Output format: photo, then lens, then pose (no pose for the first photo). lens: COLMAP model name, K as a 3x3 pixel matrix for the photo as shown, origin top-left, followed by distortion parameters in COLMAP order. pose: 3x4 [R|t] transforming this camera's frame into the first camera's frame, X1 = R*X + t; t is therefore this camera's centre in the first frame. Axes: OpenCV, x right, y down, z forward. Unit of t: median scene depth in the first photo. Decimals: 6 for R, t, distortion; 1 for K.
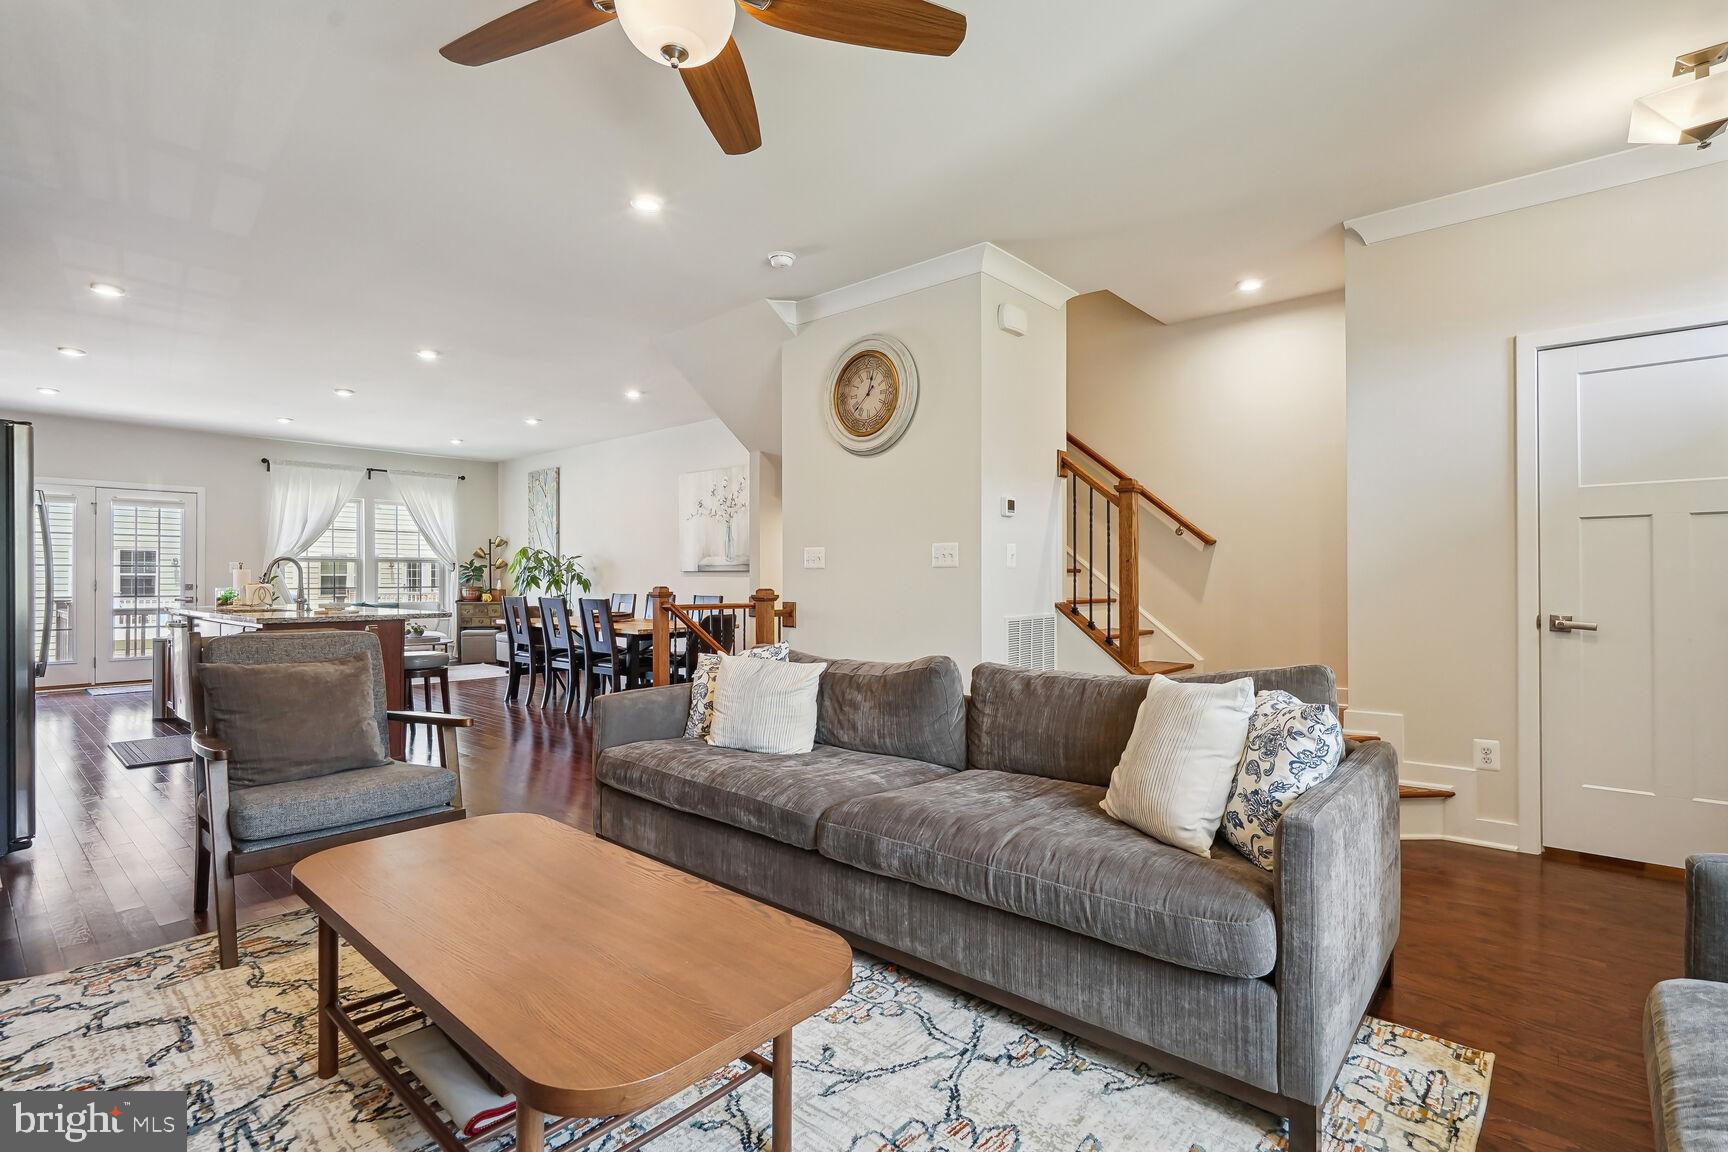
lens RADIAL K [[792.2, 0, 871.5], [0, 792.2, 565.9], [0, 0, 1]] dist [-0.000536, 0.000146]
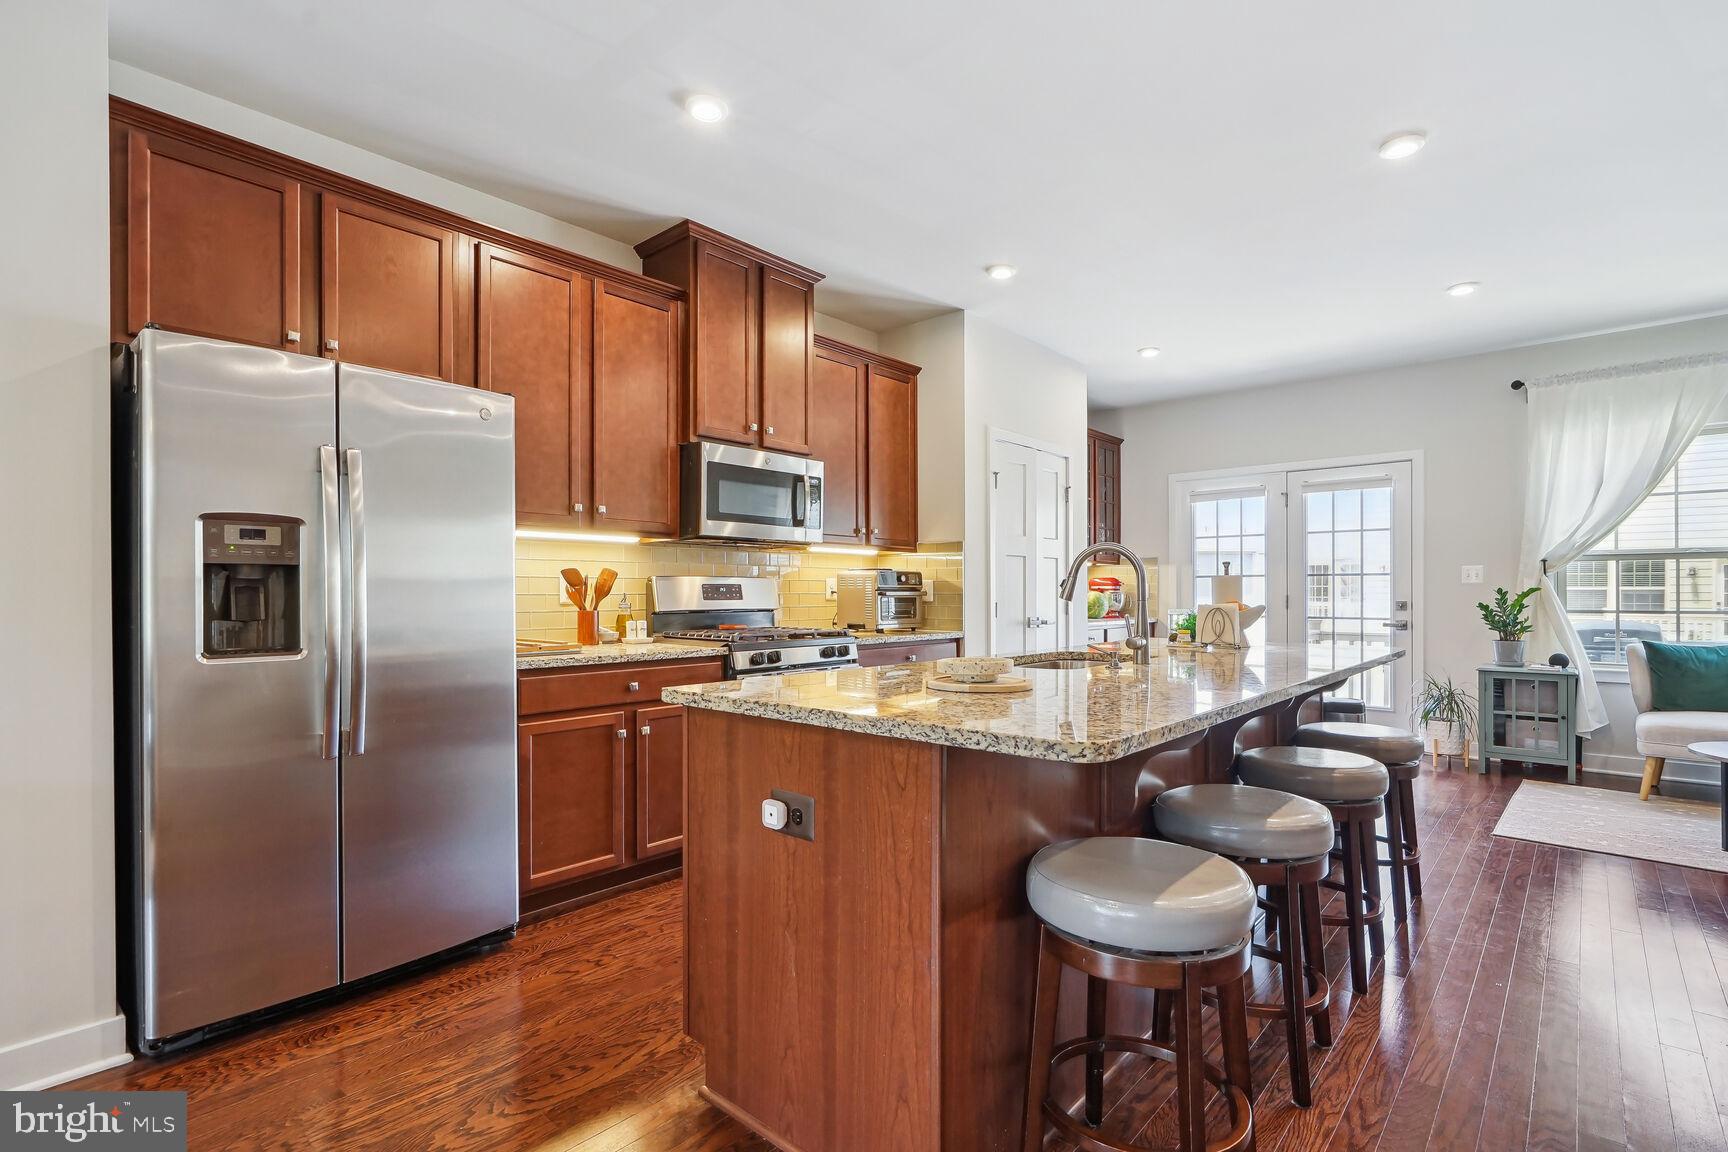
lens RADIAL K [[818.3, 0, 866.2], [0, 818.3, 587.1], [0, 0, 1]] dist [0.002116, 0.000053]
pose [[-0.004229, -0.005840, -0.999974, -0.172596], [0.014915, 0.999871, -0.005902, 0.007407], [0.999880, -0.014940, -0.004141, 0.513306]]
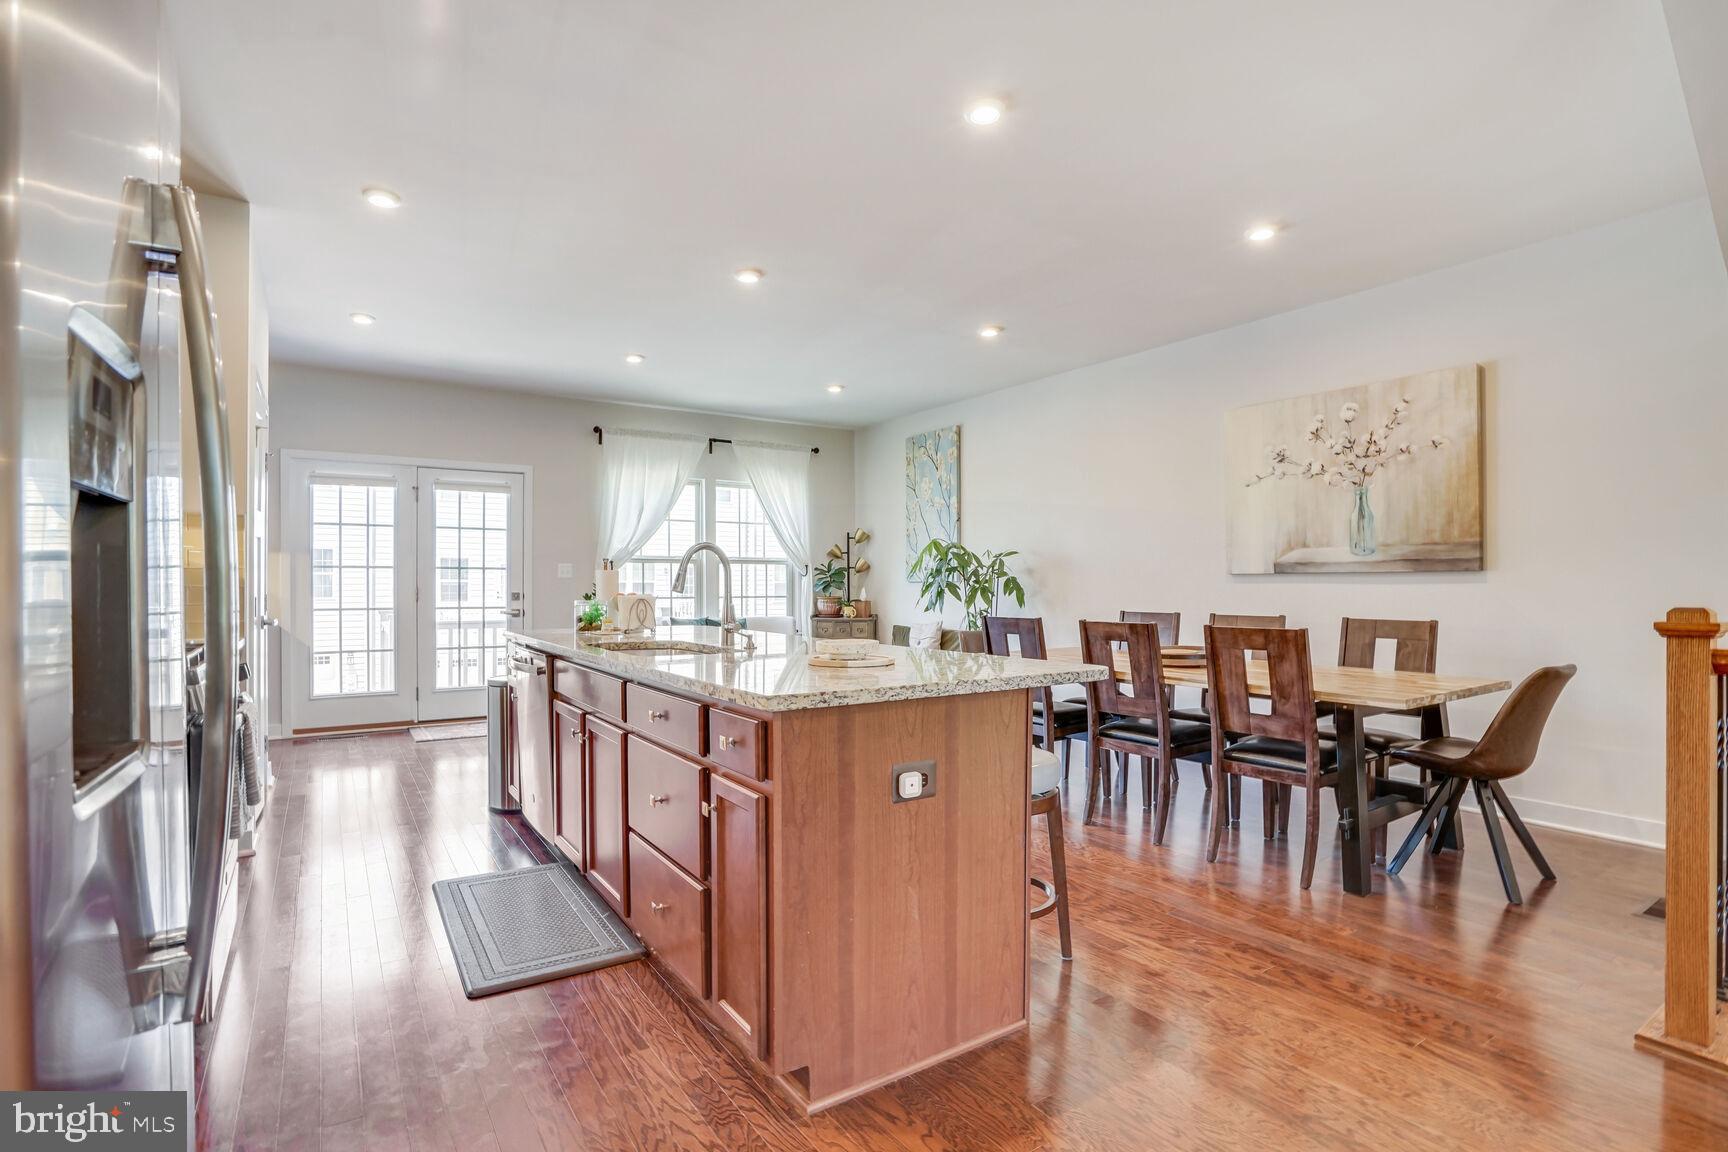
lens RADIAL K [[816.5, 0, 864.0], [0, 816.5, 576.0], [0, 0, 1]] dist [-0.026702, 0.000069]
pose [[0.962967, -0.001466, -0.269614, -0.300474], [0.002747, 0.999987, 0.004376, 0.003942], [0.269604, -0.004955, 0.962959, 0.309434]]
